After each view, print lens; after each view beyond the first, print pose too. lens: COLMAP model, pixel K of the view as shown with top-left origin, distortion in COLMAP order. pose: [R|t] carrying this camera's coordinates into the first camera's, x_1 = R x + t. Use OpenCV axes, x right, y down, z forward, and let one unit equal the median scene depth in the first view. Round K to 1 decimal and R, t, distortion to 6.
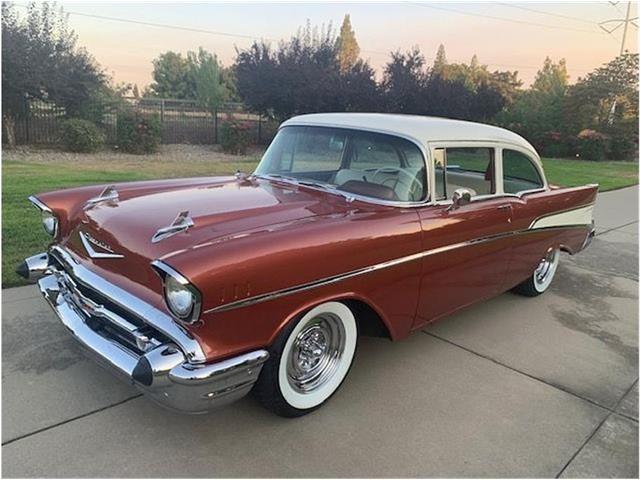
lens RADIAL K [[498.7, 0, 311.5], [0, 498.7, 237.1], [0, 0, 1]] dist [0.003215, -0.001194]
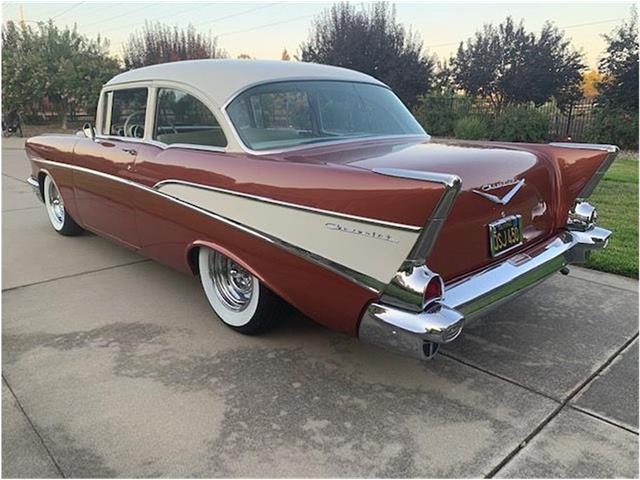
lens RADIAL K [[498.7, 0, 311.5], [0, 498.7, 237.1], [0, 0, 1]] dist [0.003215, -0.001194]
pose [[-0.033818, 0.185132, -0.982132, 1.181263], [-0.233771, 0.953968, 0.187872, -0.145517], [0.971703, 0.235948, 0.011017, 1.224499]]
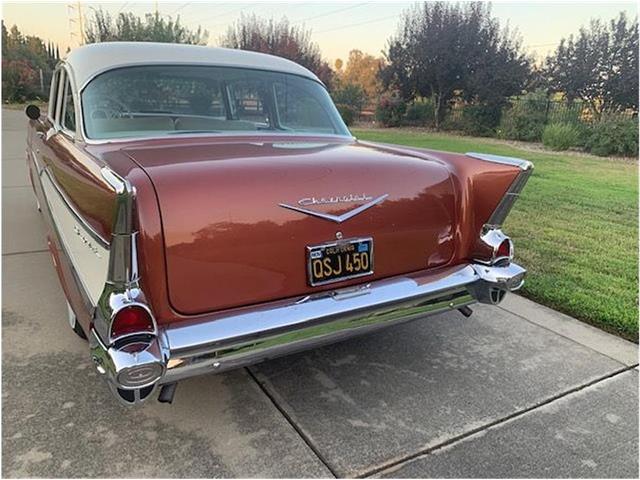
lens RADIAL K [[498.7, 0, 311.5], [0, 498.7, 237.1], [0, 0, 1]] dist [0.003215, -0.001194]
pose [[-0.241418, 0.179319, -0.953709, 1.046635], [-0.280782, 0.927834, 0.245530, -0.224421], [0.928912, 0.327060, -0.173647, 1.514461]]
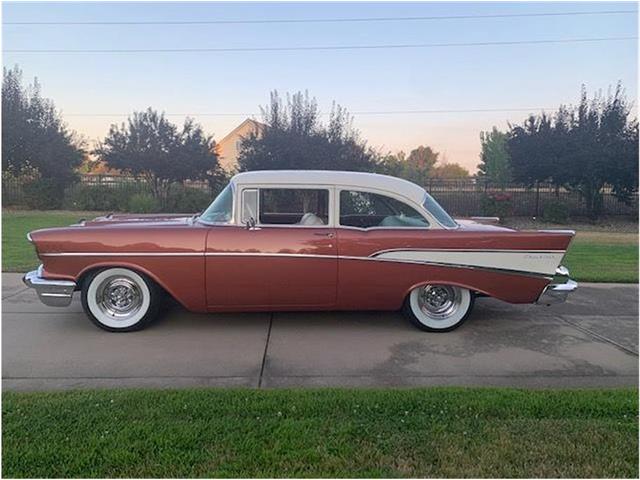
lens RADIAL K [[498.7, 0, 311.5], [0, 498.7, 237.1], [0, 0, 1]] dist [0.003215, -0.001194]
pose [[0.740728, 0.018312, -0.671555, 1.093109], [-0.124493, 0.986056, -0.110428, 0.080266], [0.660169, 0.165401, 0.732680, 0.050256]]
